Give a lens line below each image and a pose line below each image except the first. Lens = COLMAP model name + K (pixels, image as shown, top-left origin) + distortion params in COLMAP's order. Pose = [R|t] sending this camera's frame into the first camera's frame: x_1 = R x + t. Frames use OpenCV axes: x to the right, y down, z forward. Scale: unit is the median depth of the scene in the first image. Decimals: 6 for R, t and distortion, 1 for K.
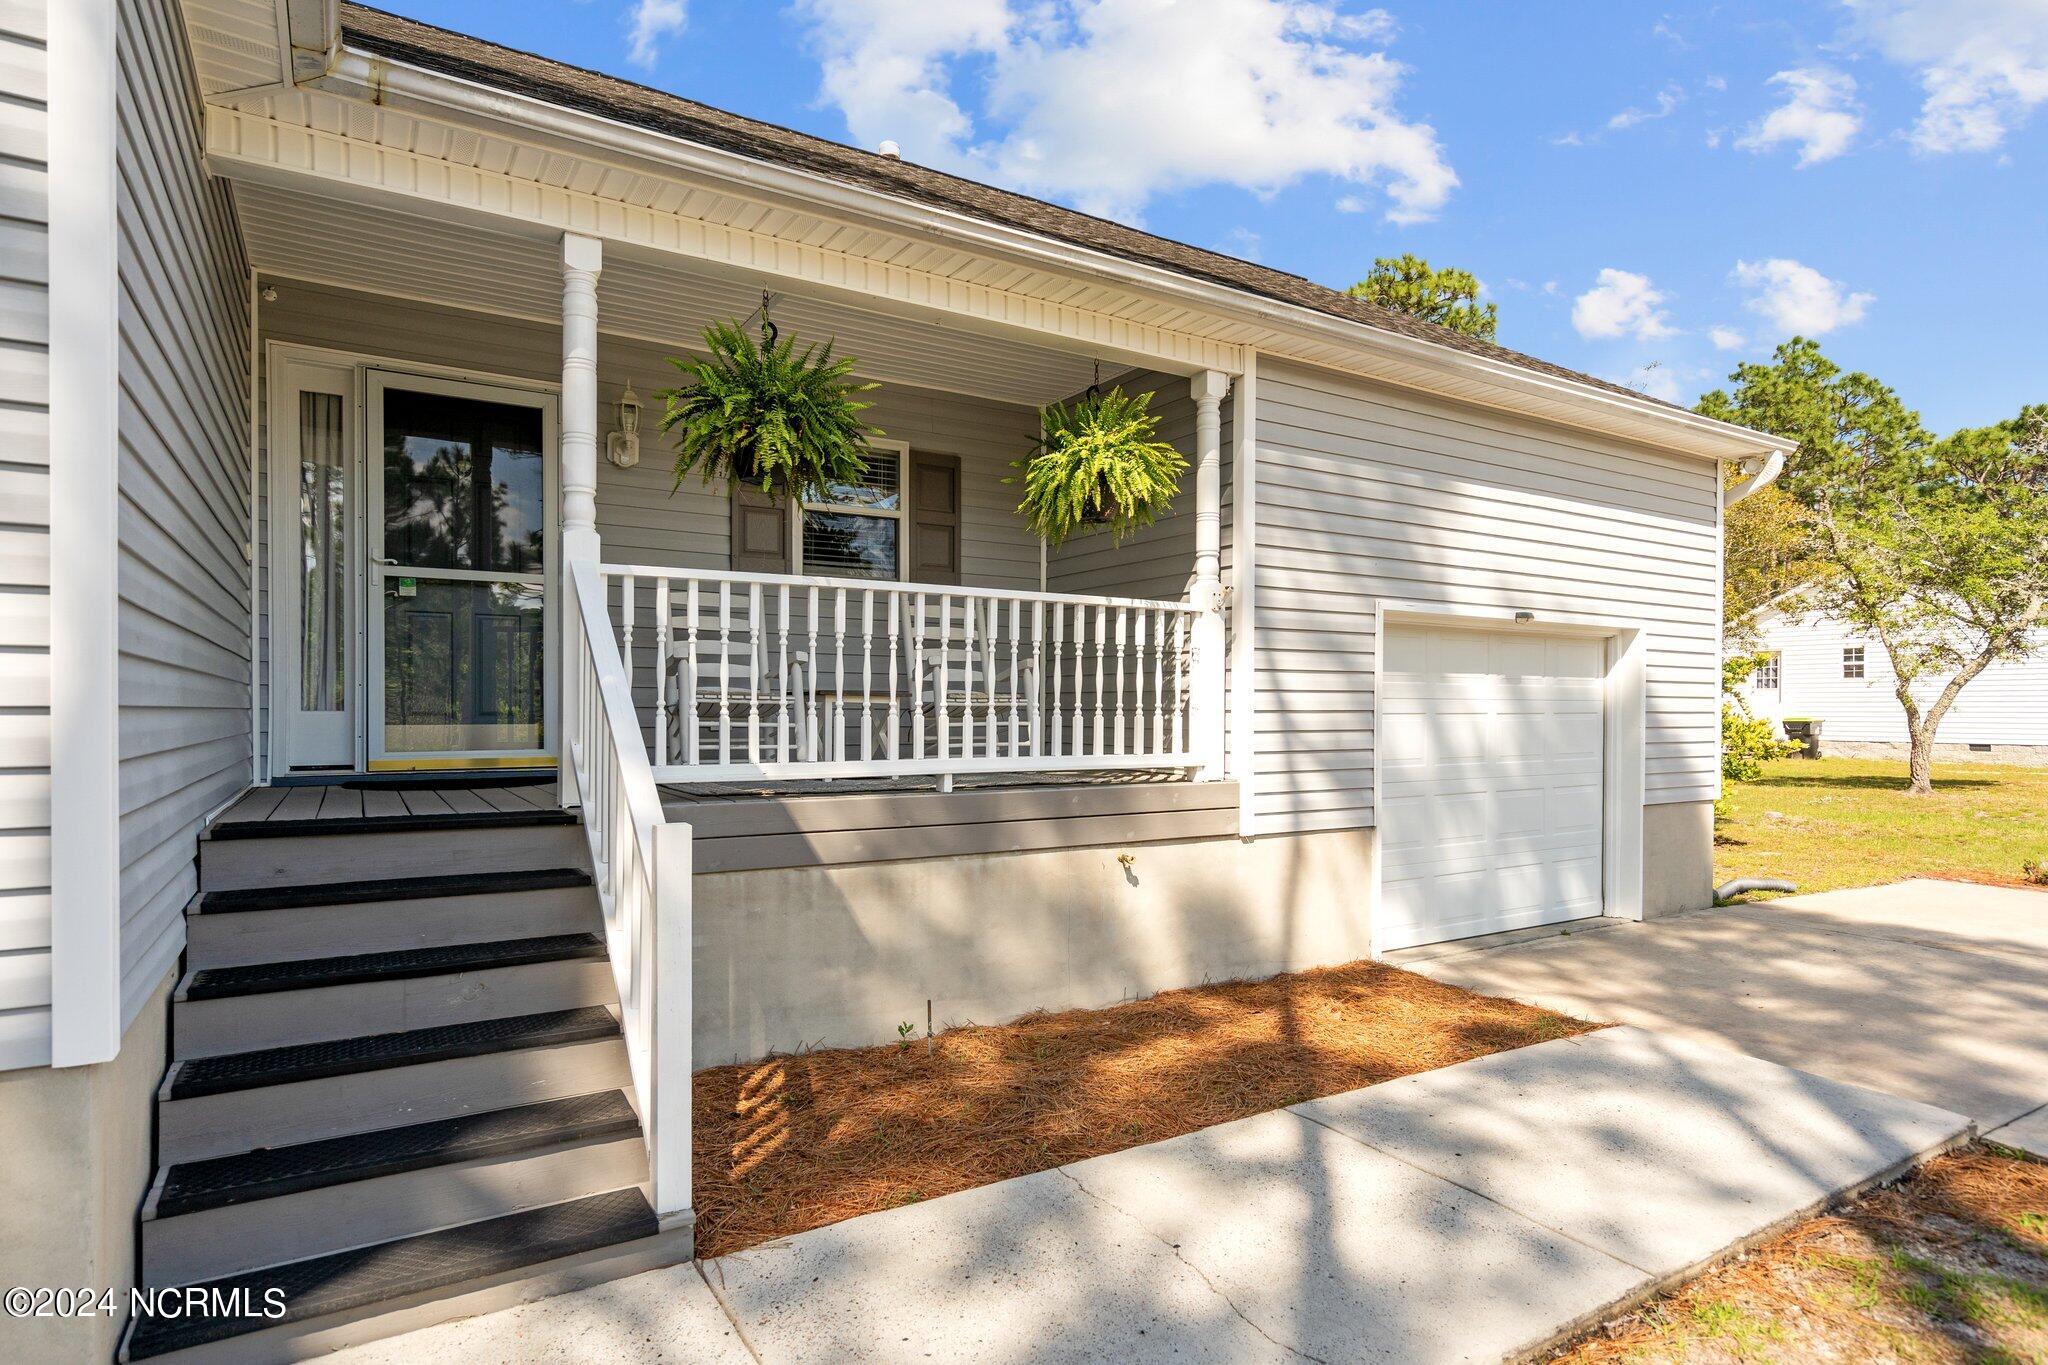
lens RADIAL K [[1094.8, 0, 1019.6], [0, 1094.8, 717.0], [0, 0, 1]] dist [0.000637, -0.000171]
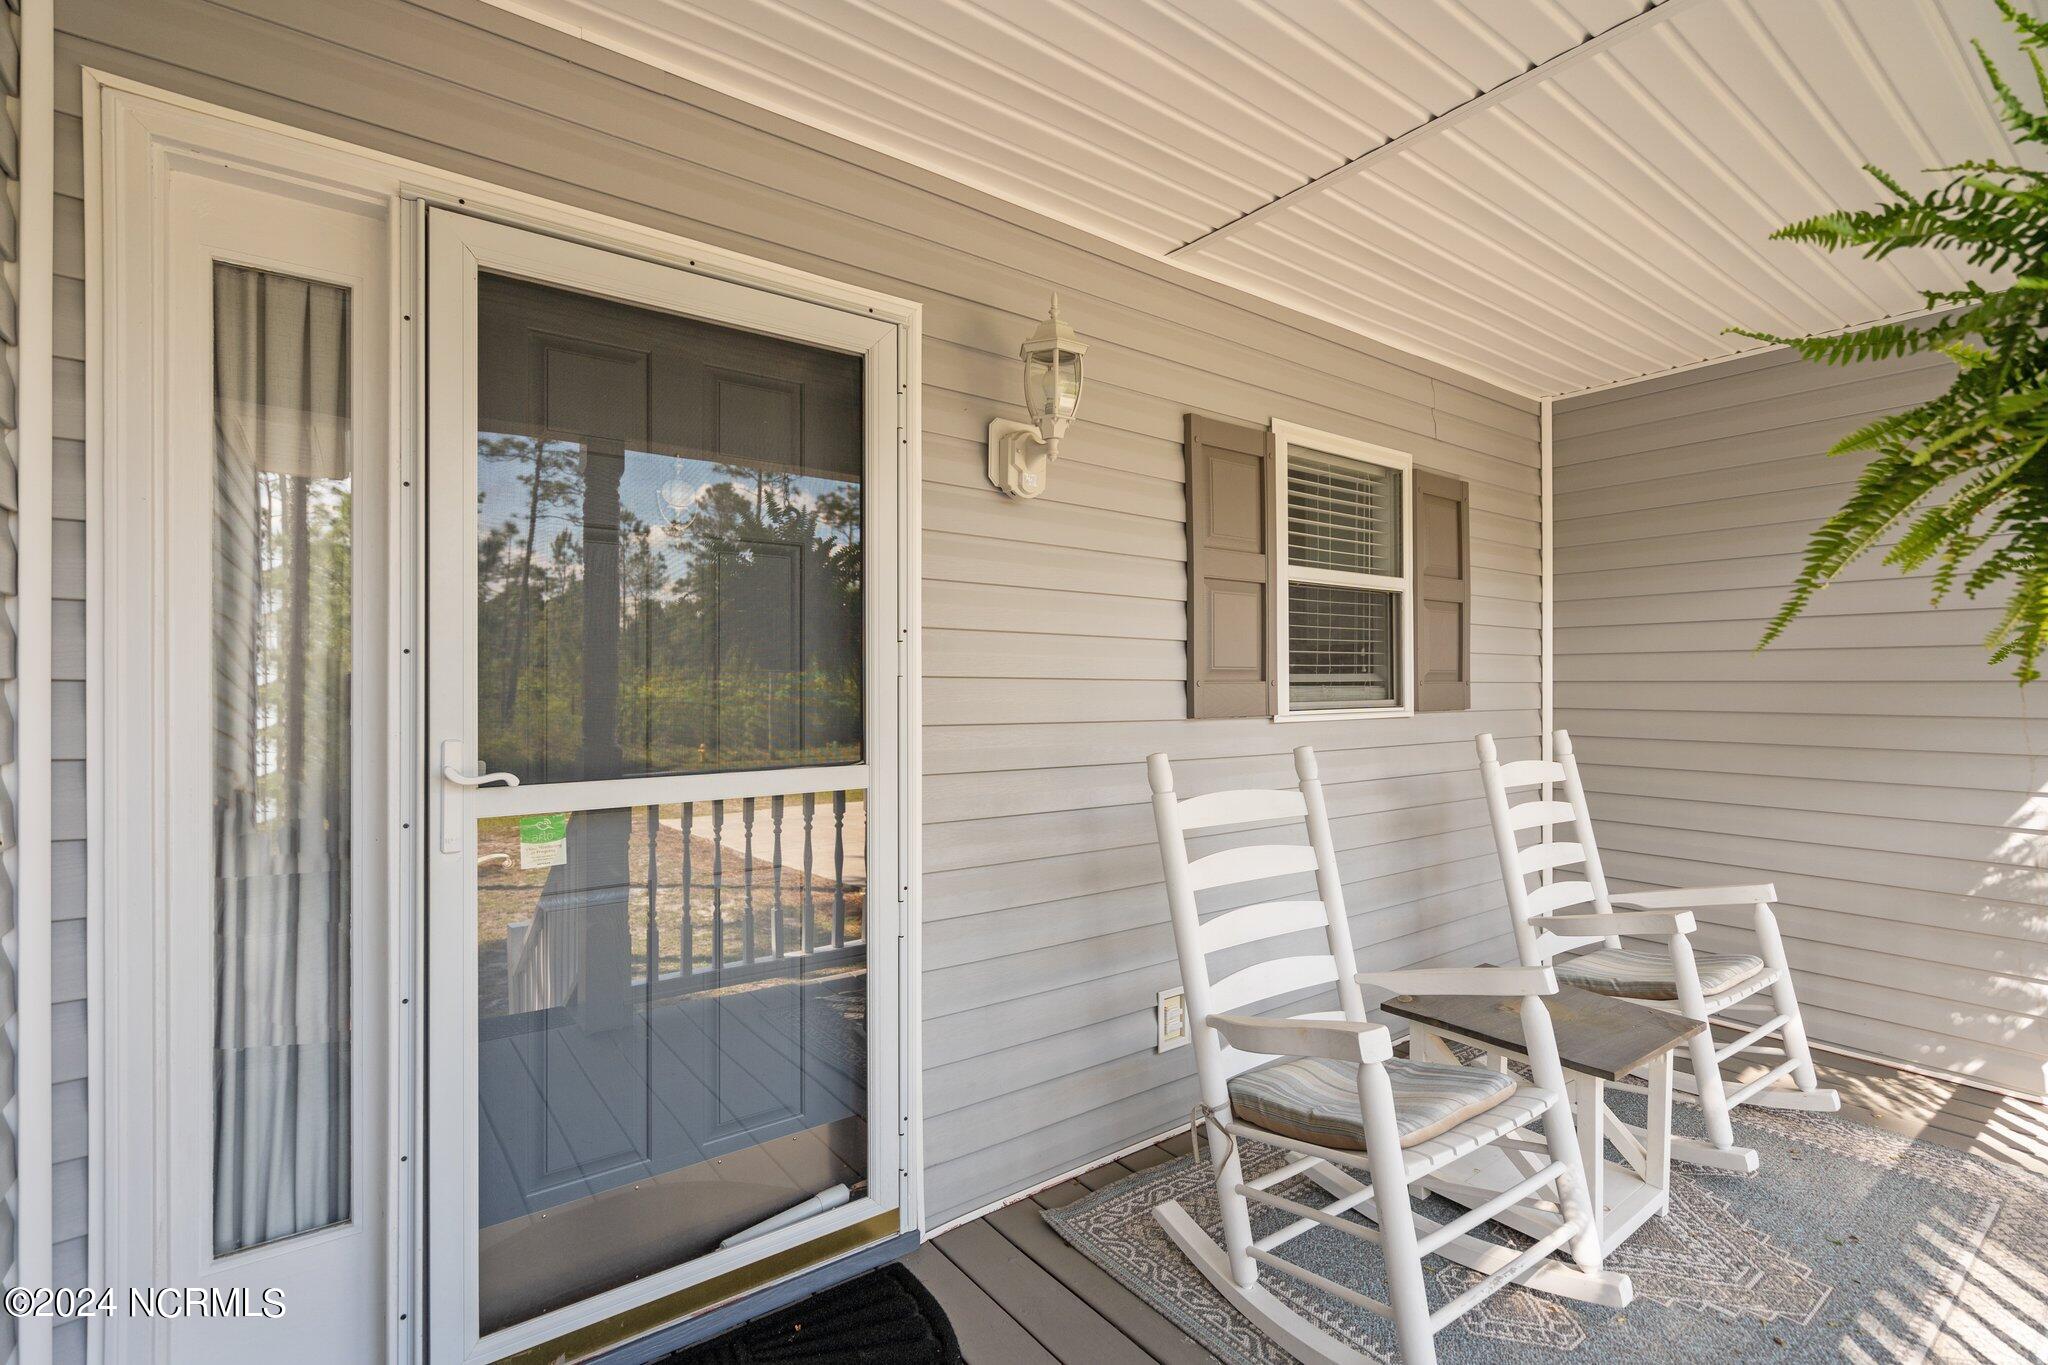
lens RADIAL K [[941.3, 0, 1020.1], [0, 941.3, 687.6], [0, 0, 1]] dist [-0.001487, -0.000288]
pose [[0.997480, -0.000379, 0.070946, -0.448862], [0.001010, 0.999960, -0.008857, -0.172864], [-0.070939, 0.008906, 0.997441, 0.722472]]
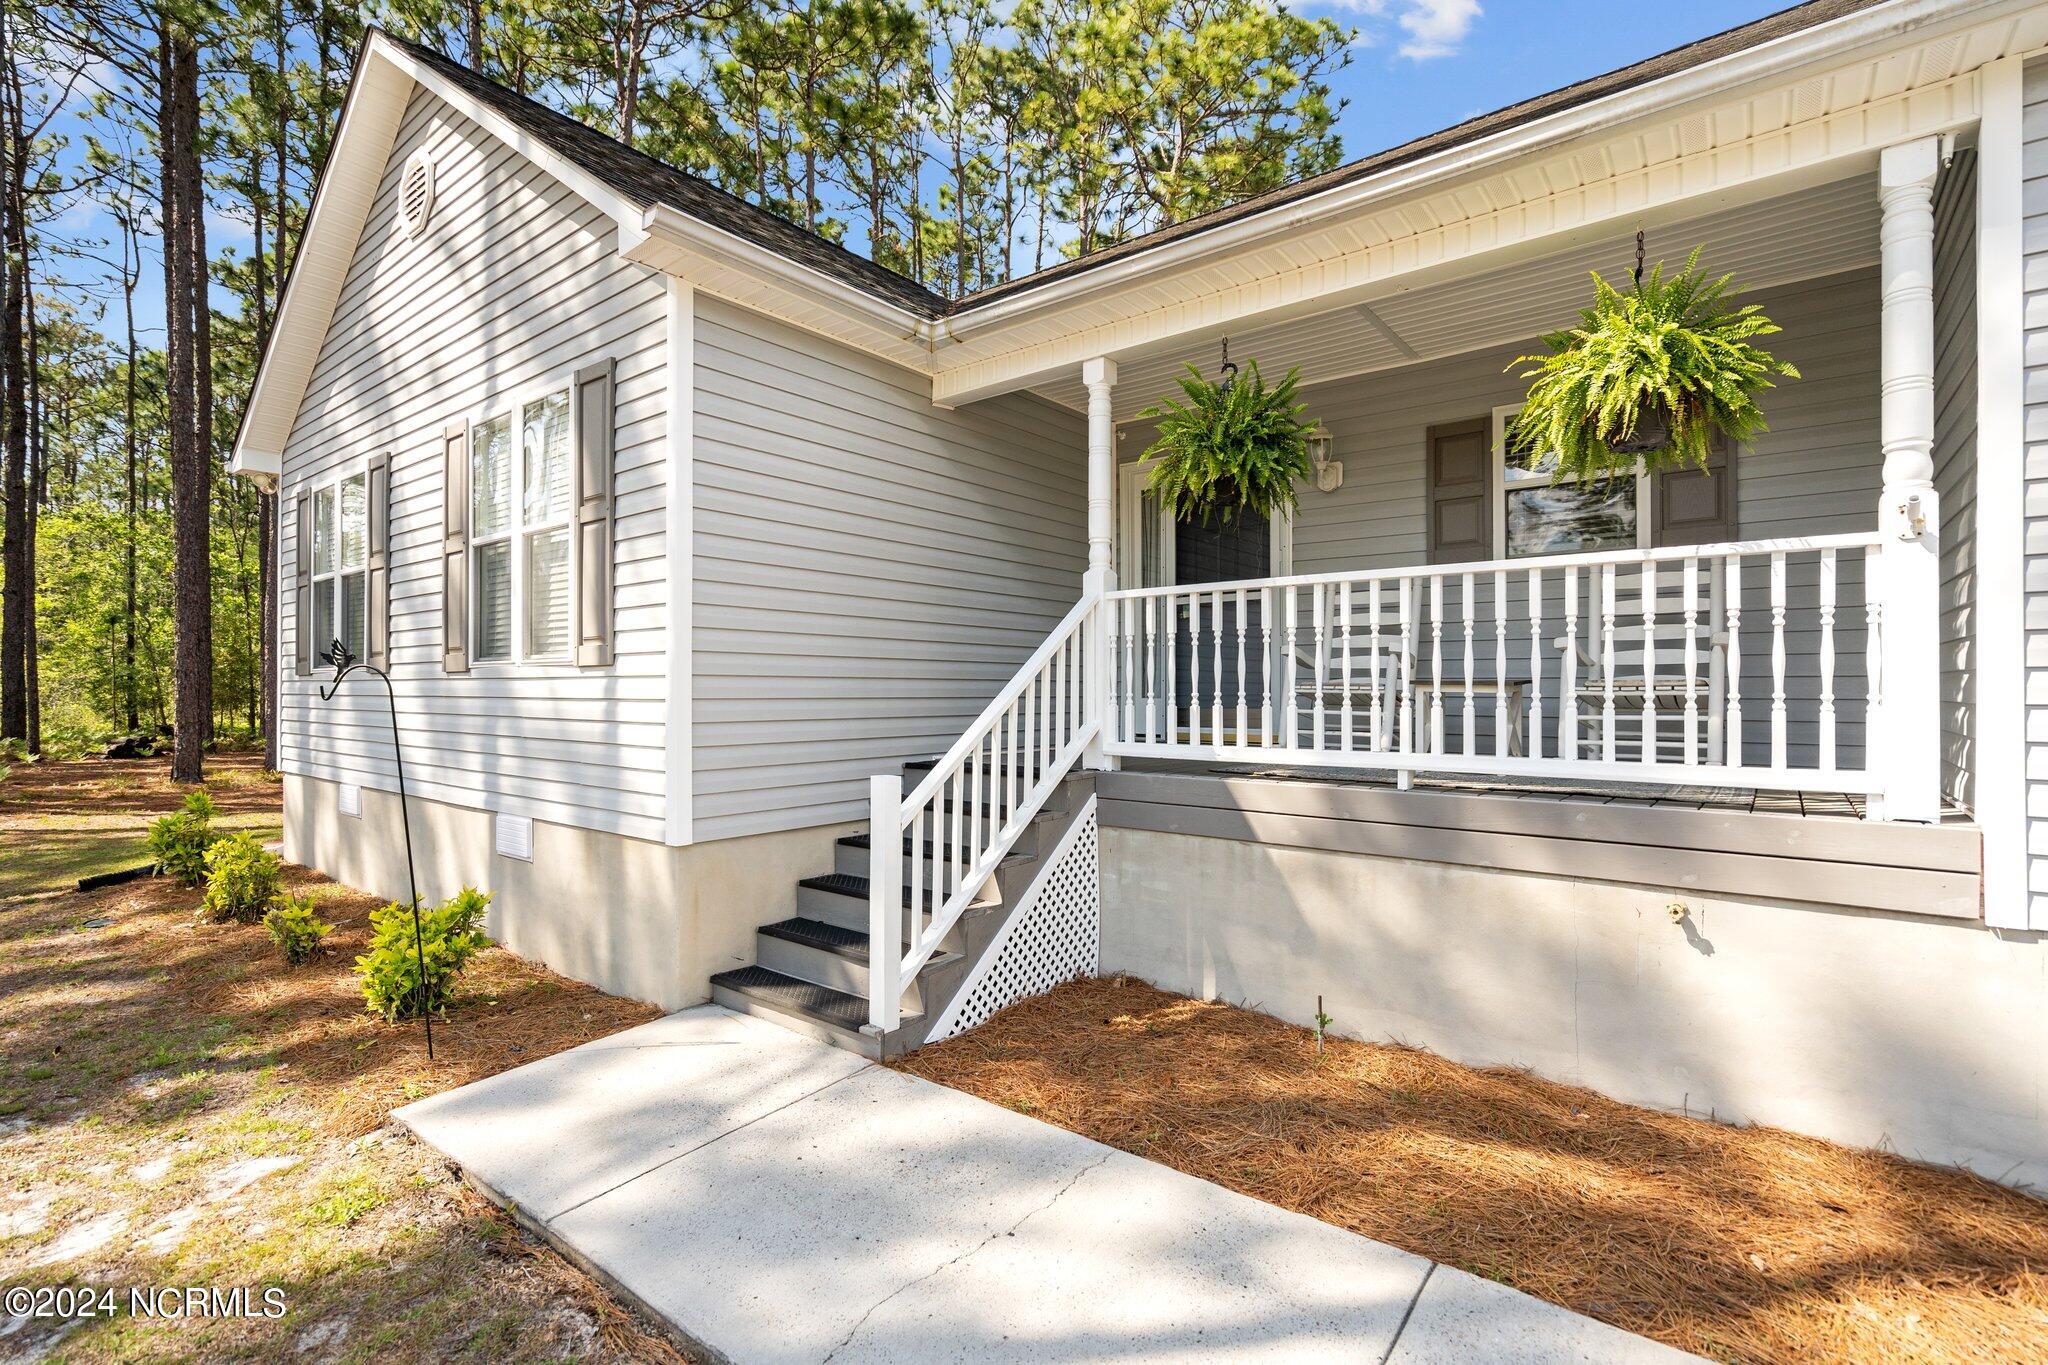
lens RADIAL K [[941.3, 0, 1020.1], [0, 941.3, 687.6], [0, 0, 1]] dist [-0.001487, -0.000288]
pose [[0.338650, -0.006648, -0.940889, 0.550553], [-0.006384, 0.999936, -0.009364, -0.007728], [0.940891, 0.009178, 0.338586, 0.405121]]
